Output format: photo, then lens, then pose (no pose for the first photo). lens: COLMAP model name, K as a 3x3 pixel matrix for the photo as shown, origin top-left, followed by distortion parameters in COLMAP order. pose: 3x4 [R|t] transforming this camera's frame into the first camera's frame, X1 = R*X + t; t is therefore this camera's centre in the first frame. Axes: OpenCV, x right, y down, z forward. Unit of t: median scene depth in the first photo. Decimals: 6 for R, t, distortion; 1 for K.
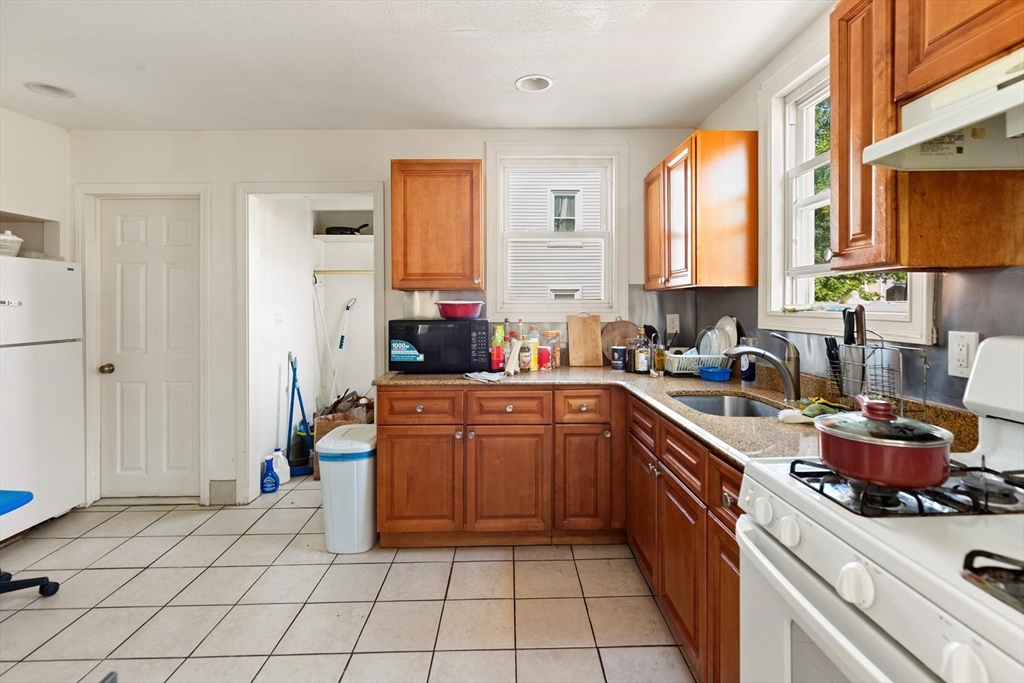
lens RADIAL K [[469.6, 0, 513.6], [0, 469.6, 308.0], [0, 0, 1]] dist [-0.000013, 0.000001]
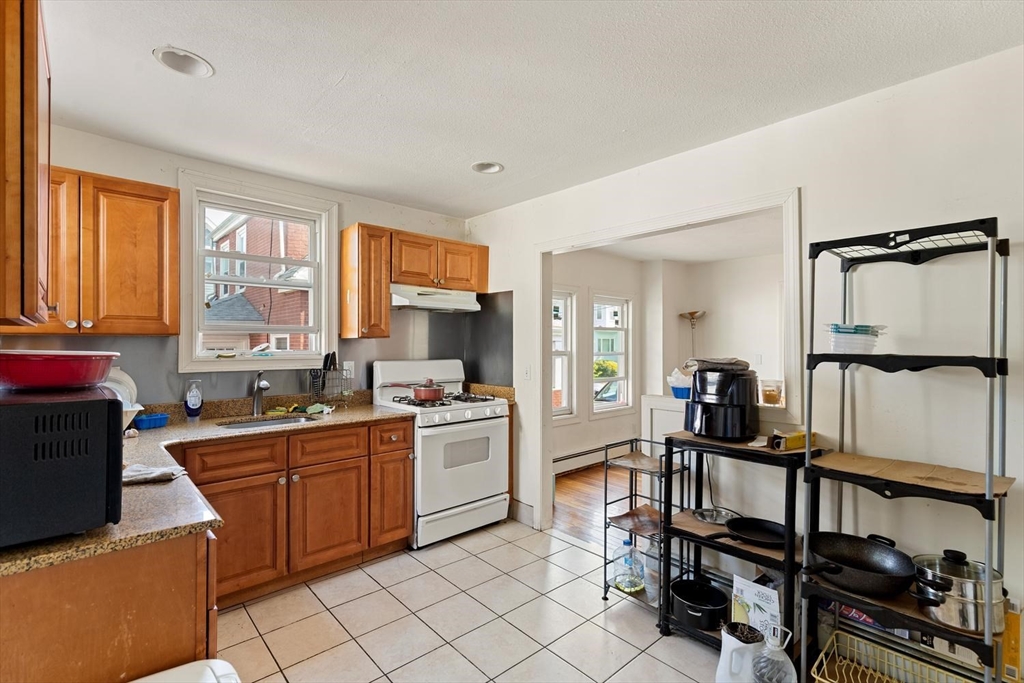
lens RADIAL K [[462.6, 0, 500.0], [0, 462.6, 342.7], [0, 0, 1]] dist [0.015805, -0.000041]
pose [[-0.643558, 0.005358, 0.765379, -0.799931], [0.004545, 0.999985, -0.003179, -0.020079], [-0.765384, 0.001433, -0.643572, 1.022377]]
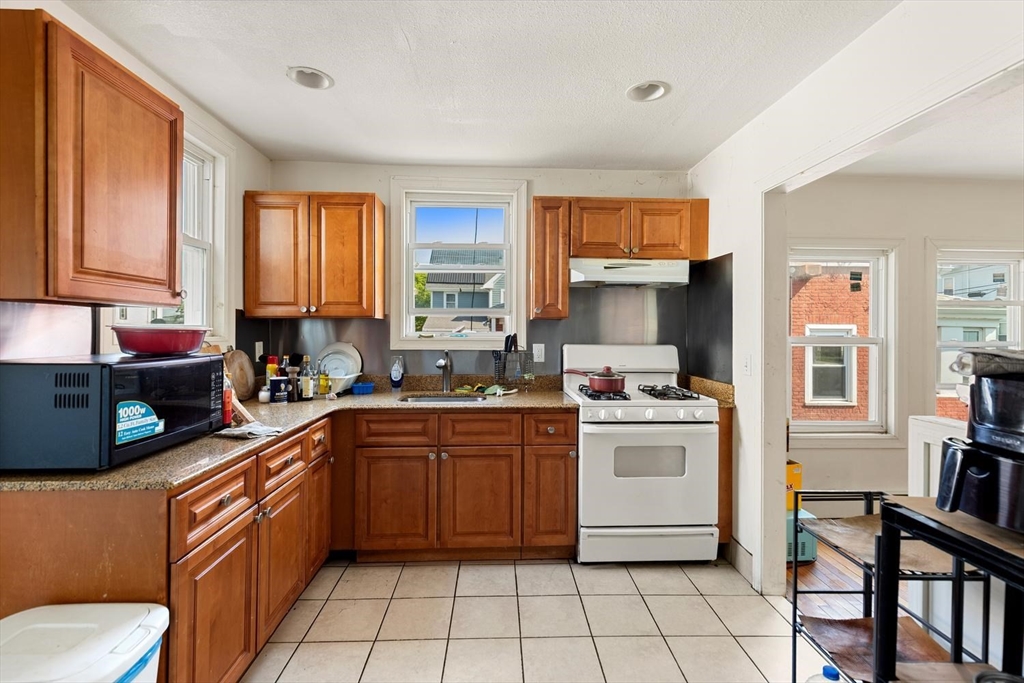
lens RADIAL K [[464.3, 0, 516.4], [0, 464.3, 328.9], [0, 0, 1]] dist [0.016872, -0.000138]
pose [[-0.023460, 0.004471, 0.999715, -0.776035], [0.000084, 0.999990, -0.004470, -0.008403], [-0.999725, -0.000021, -0.023460, 0.594696]]
